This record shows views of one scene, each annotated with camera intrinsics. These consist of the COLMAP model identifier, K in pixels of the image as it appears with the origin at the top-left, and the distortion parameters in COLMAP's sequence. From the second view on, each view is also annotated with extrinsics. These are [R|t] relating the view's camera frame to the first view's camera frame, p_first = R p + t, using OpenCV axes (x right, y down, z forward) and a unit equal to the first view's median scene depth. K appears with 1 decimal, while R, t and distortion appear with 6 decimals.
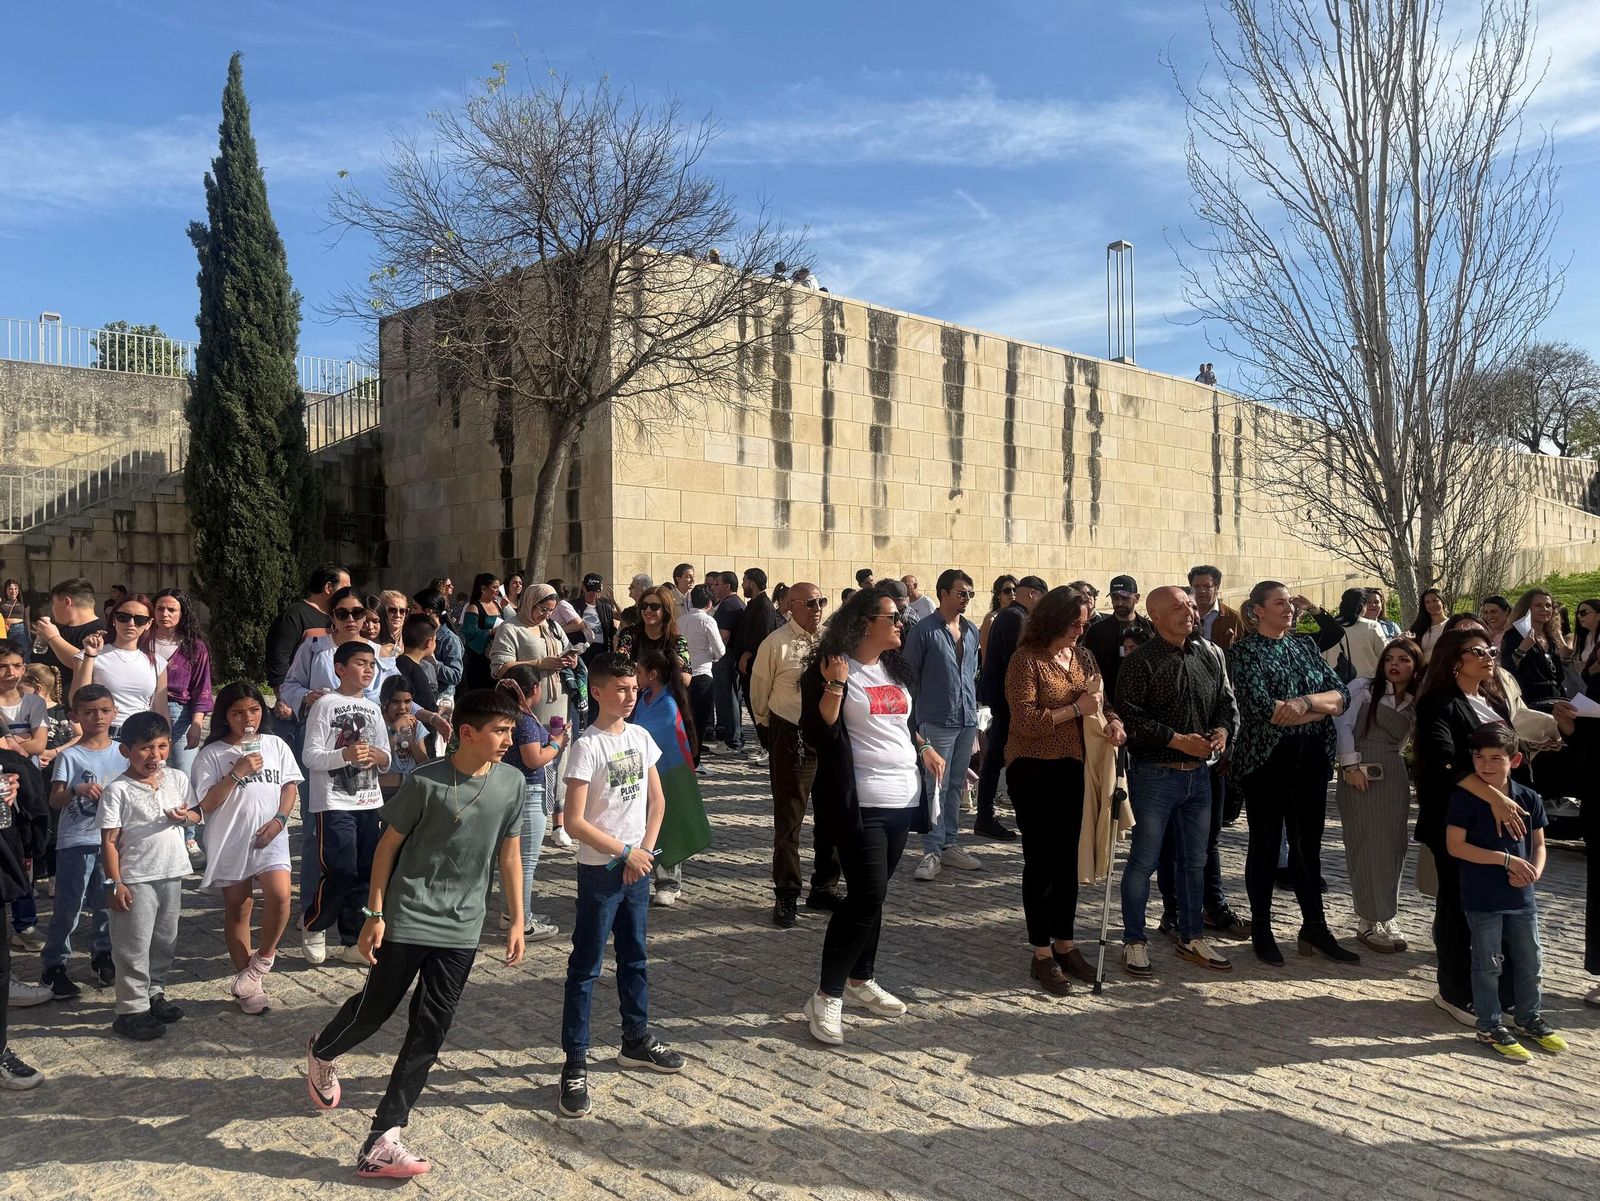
lens RADIAL K [[1120.1, 0, 806.3], [0, 1120.1, 603.5], [0, 0, 1]] dist [0.057076, -0.047987]
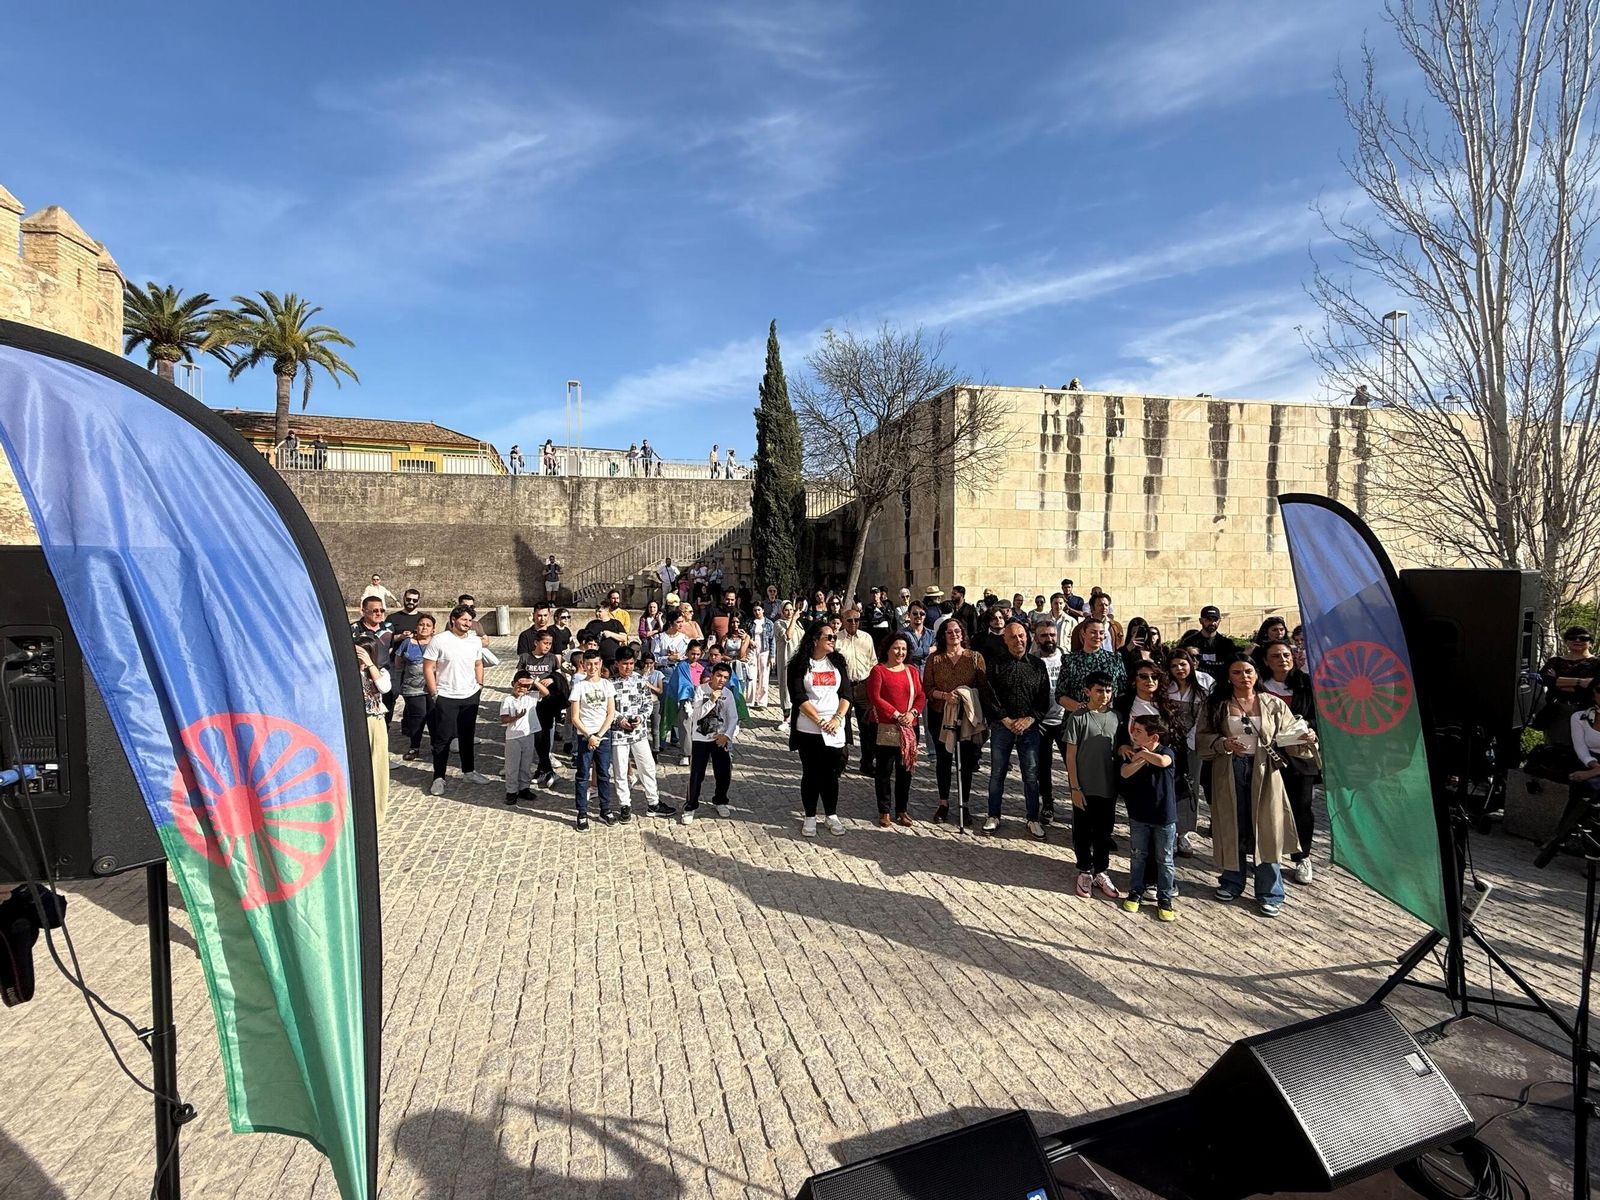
lens RADIAL K [[699.4, 0, 813.5], [0, 699.4, 600.7], [0, 0, 1]] dist [0.002588, 0.004425]
pose [[0.858080, 0.014777, -0.513303, 0.168067], [-0.000414, 0.999605, 0.028086, -0.021355], [0.513515, -0.023888, 0.857748, -0.027159]]
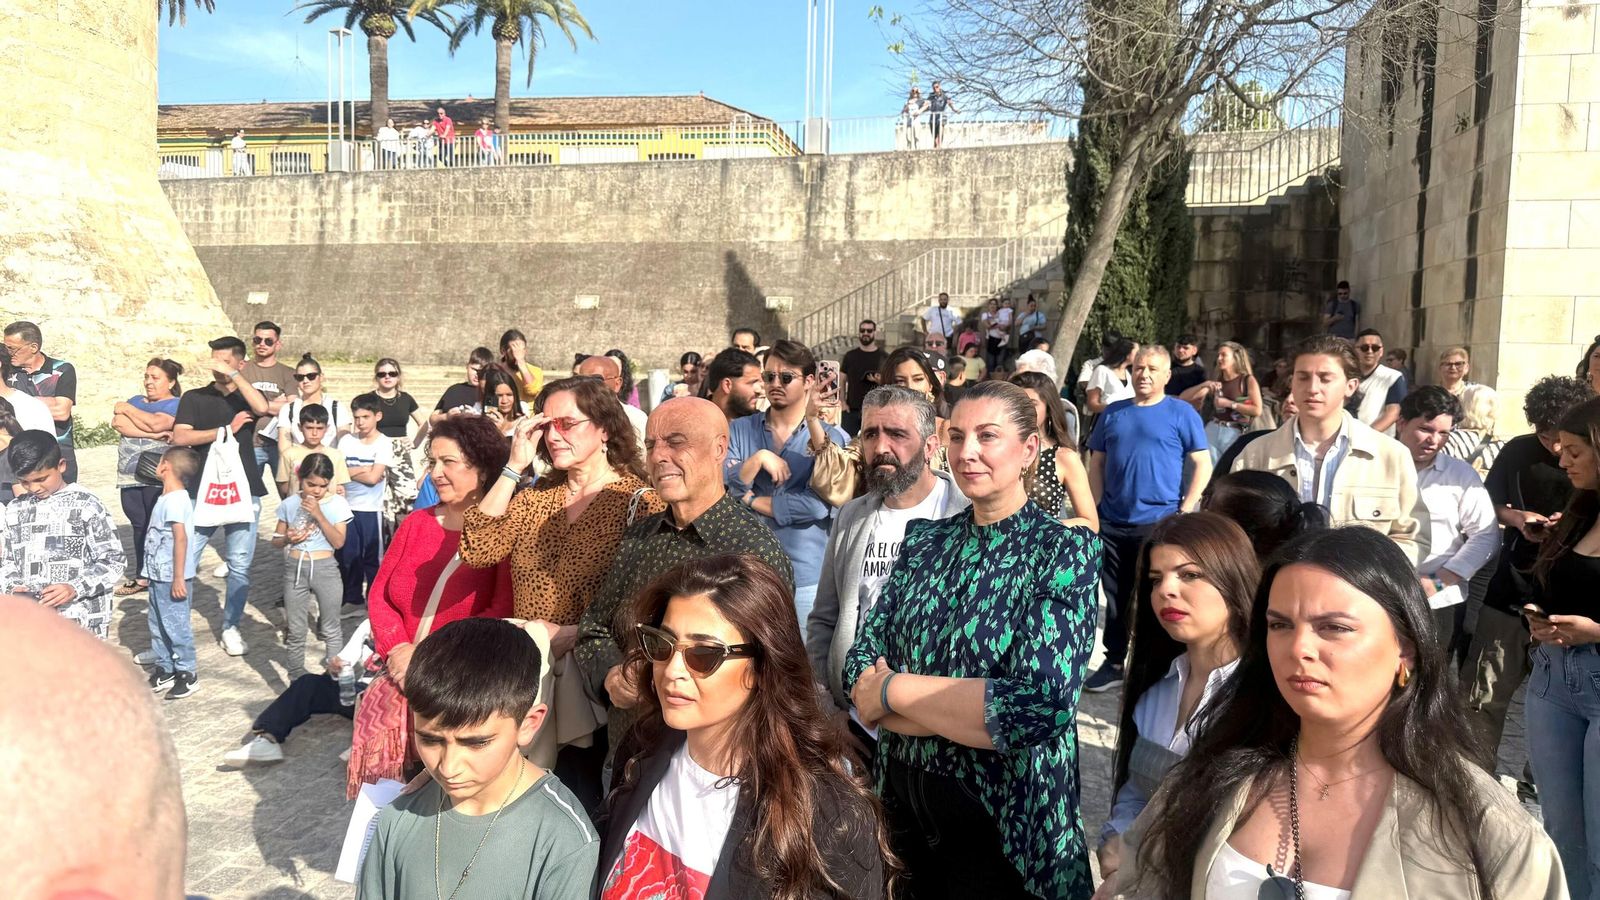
lens RADIAL K [[1151.0, 0, 833.7], [0, 1151.0, 438.6], [0, 0, 1]] dist [0.056633, -0.040561]
pose [[0.520937, 0.075434, -0.850255, 0.211445], [-0.012783, 0.996665, 0.080591, -0.009407], [0.853499, -0.031115, 0.520164, 0.215555]]
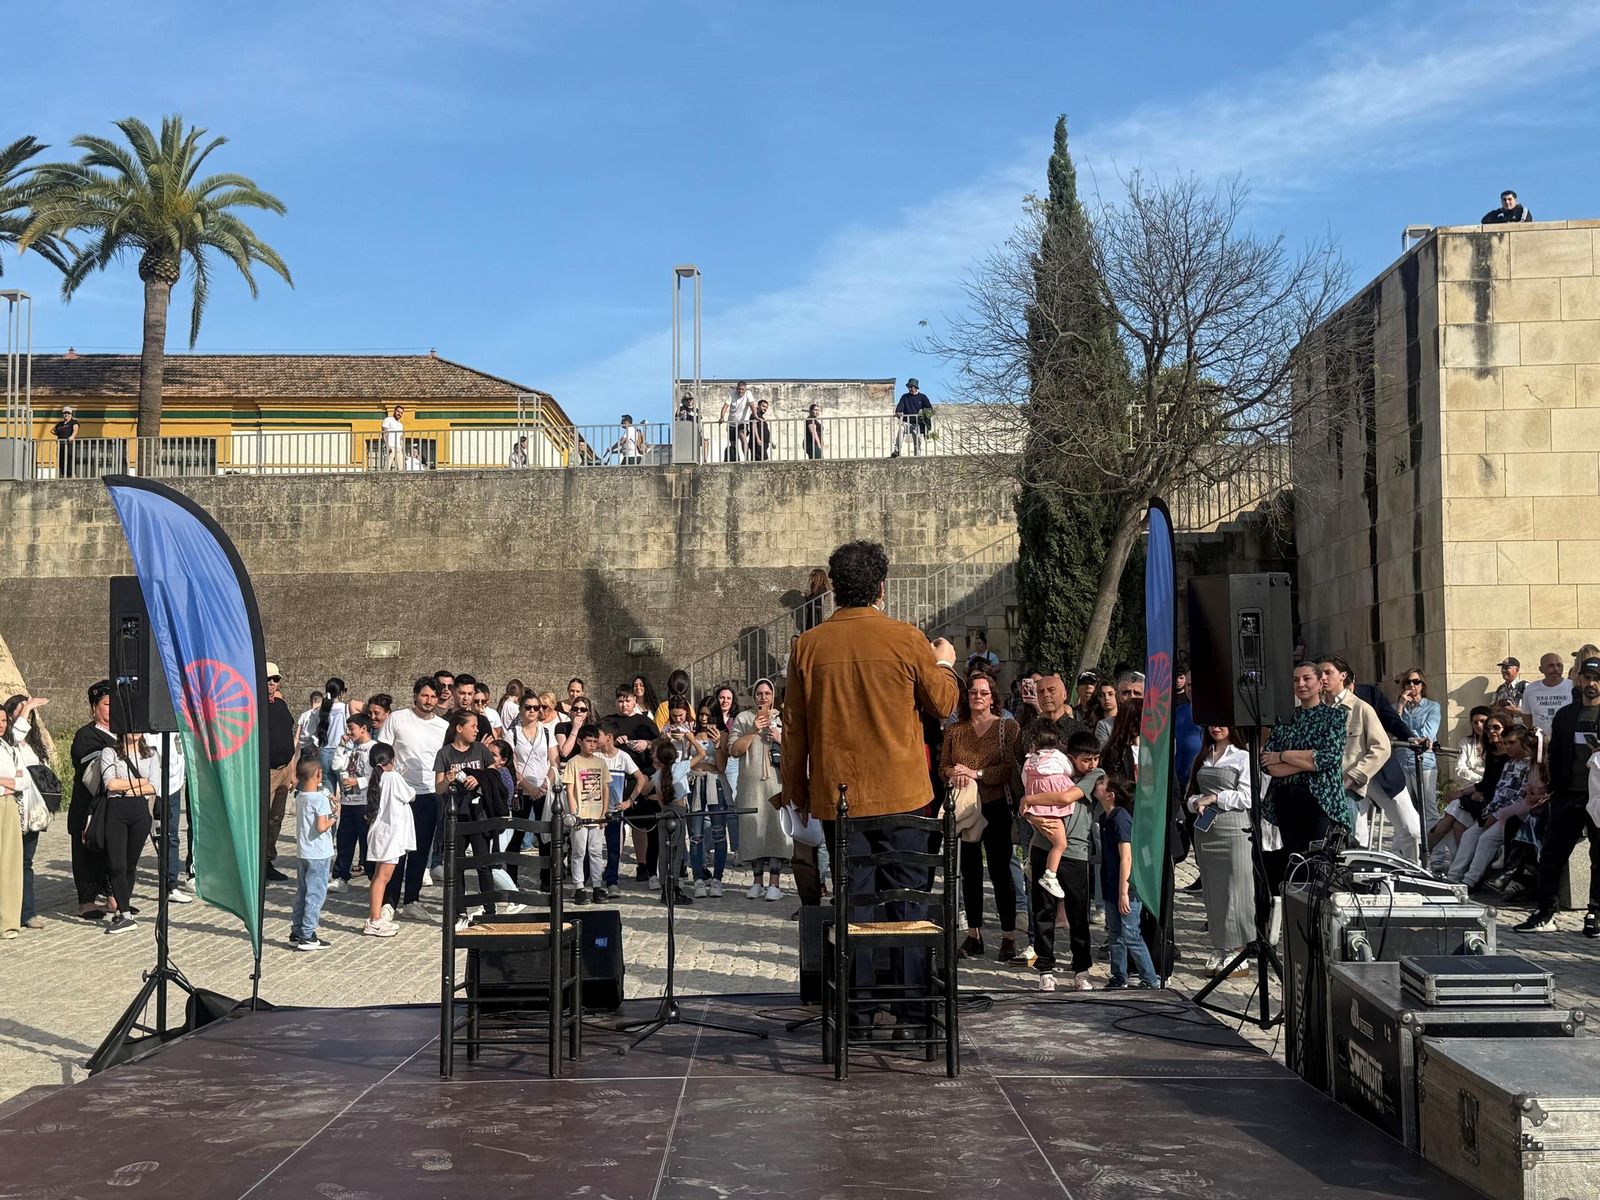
lens RADIAL K [[1979.4, 0, 850.1], [0, 1979.4, 591.5], [0, 0, 1]] dist [0.124829, 0.000000]
pose [[0.666487, -0.053438, -0.743599, 0.496295], [0.009691, 0.997964, -0.063032, 0.007739], [0.745454, 0.034804, 0.665648, -0.181770]]
